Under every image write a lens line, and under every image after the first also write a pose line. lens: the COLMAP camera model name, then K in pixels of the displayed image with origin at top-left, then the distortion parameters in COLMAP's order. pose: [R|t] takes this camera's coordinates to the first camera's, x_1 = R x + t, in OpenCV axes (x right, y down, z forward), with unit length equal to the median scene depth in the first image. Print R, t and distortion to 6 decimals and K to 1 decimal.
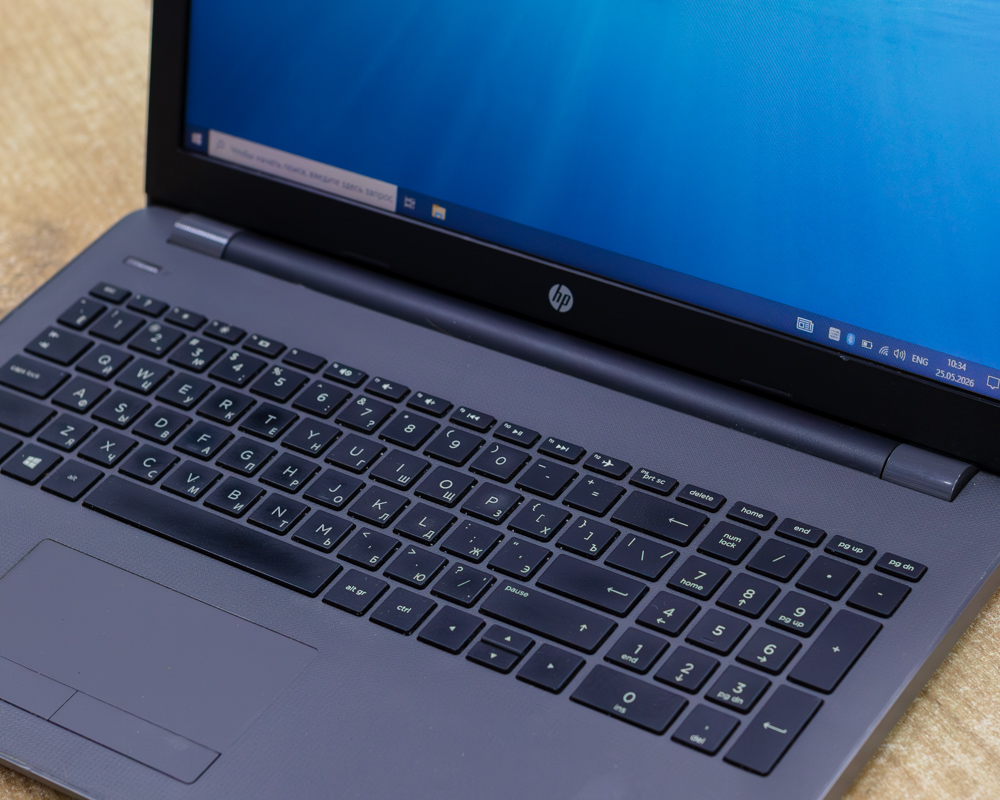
lens RADIAL K [[2975.6, 0, 499.1], [0, 2975.6, 398.5], [0, 0, 1]] dist [-0.101719, 0.000000]
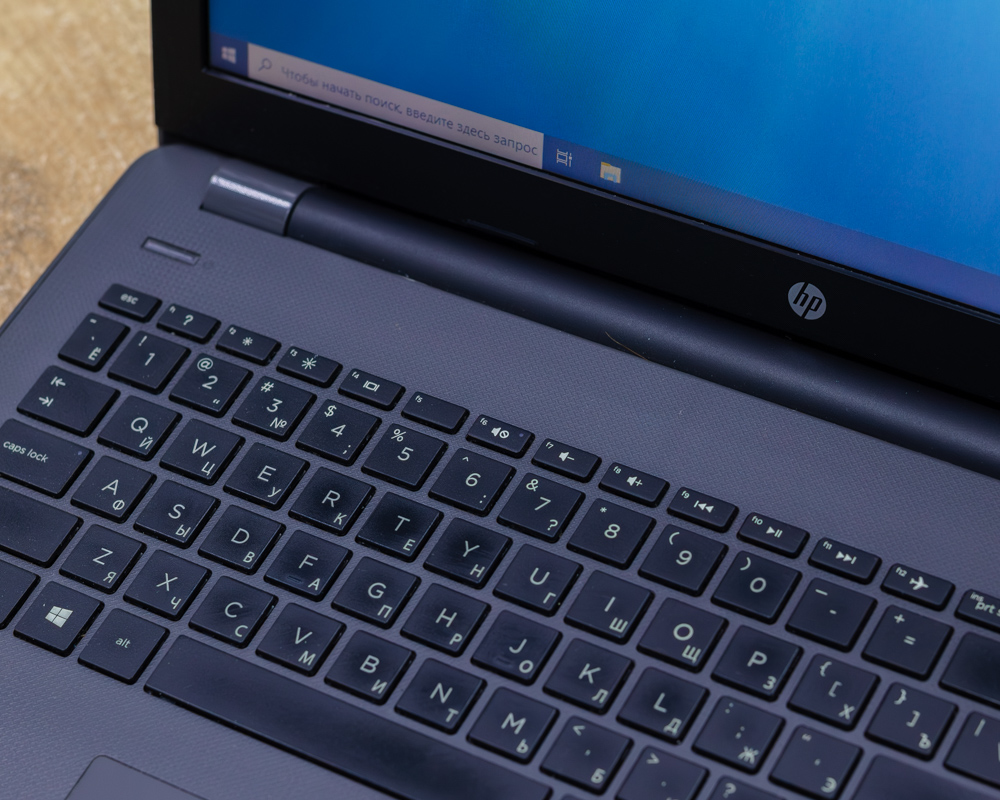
lens RADIAL K [[2975.6, 0, 499.7], [0, 2975.6, 407.9], [0, 0, 1]] dist [-0.101719, 0.000000]
pose [[0.996151, -0.081174, 0.033086, -0.075274], [0.072632, 0.975659, 0.206914, -0.158863], [-0.049077, -0.203715, 0.977799, 0.339274]]
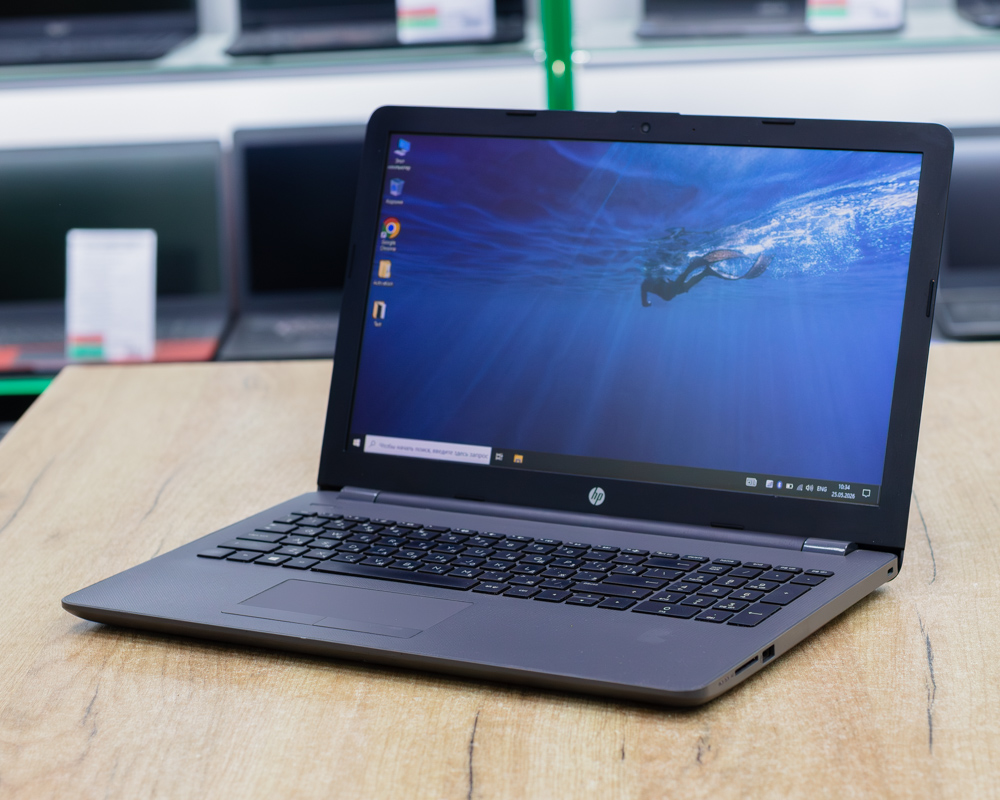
lens RADIAL K [[2975.6, 0, 500.6], [0, 2975.6, 399.4], [0, 0, 1]] dist [-0.101719, 0.000000]
pose [[0.995027, 0.054081, 0.083640, -0.174916], [-0.011165, 0.895017, -0.445892, 0.661318], [-0.098974, 0.442741, 0.891170, -0.485561]]
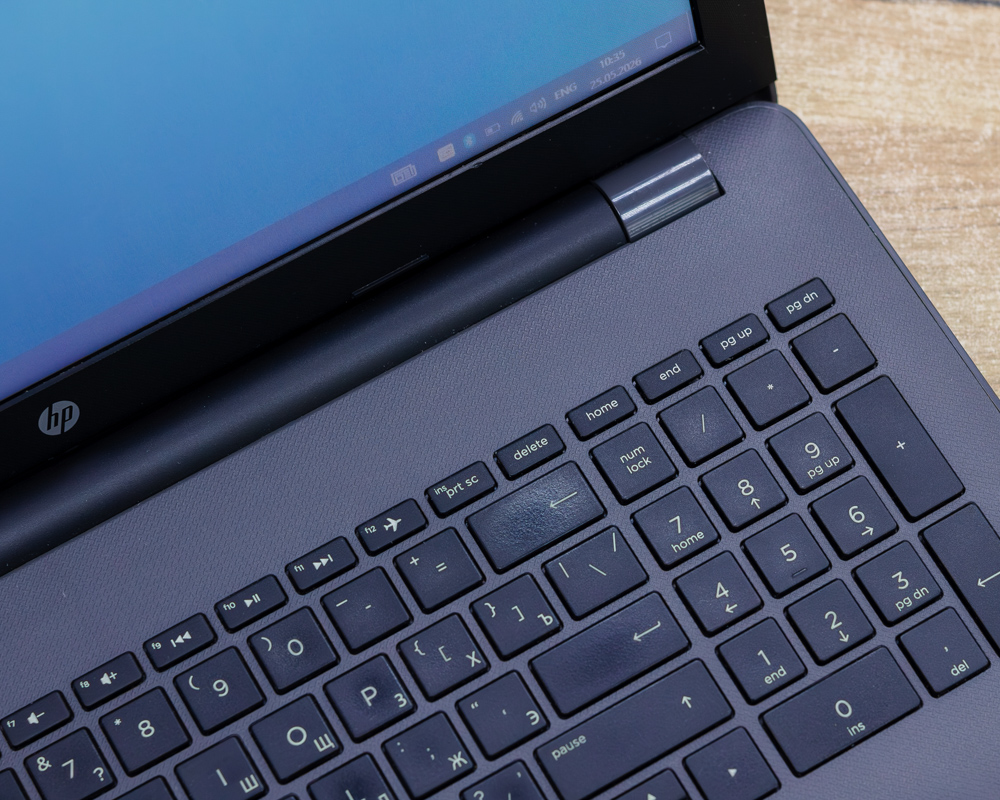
lens RADIAL K [[2975.6, 0, 502.6], [0, 2975.6, 397.1], [0, 0, 1]] dist [-0.101719, 0.000000]
pose [[0.429349, -0.778201, 0.458326, -0.236095], [0.537313, 0.627998, 0.562950, -0.356810], [-0.725916, 0.004563, 0.687768, 0.492384]]
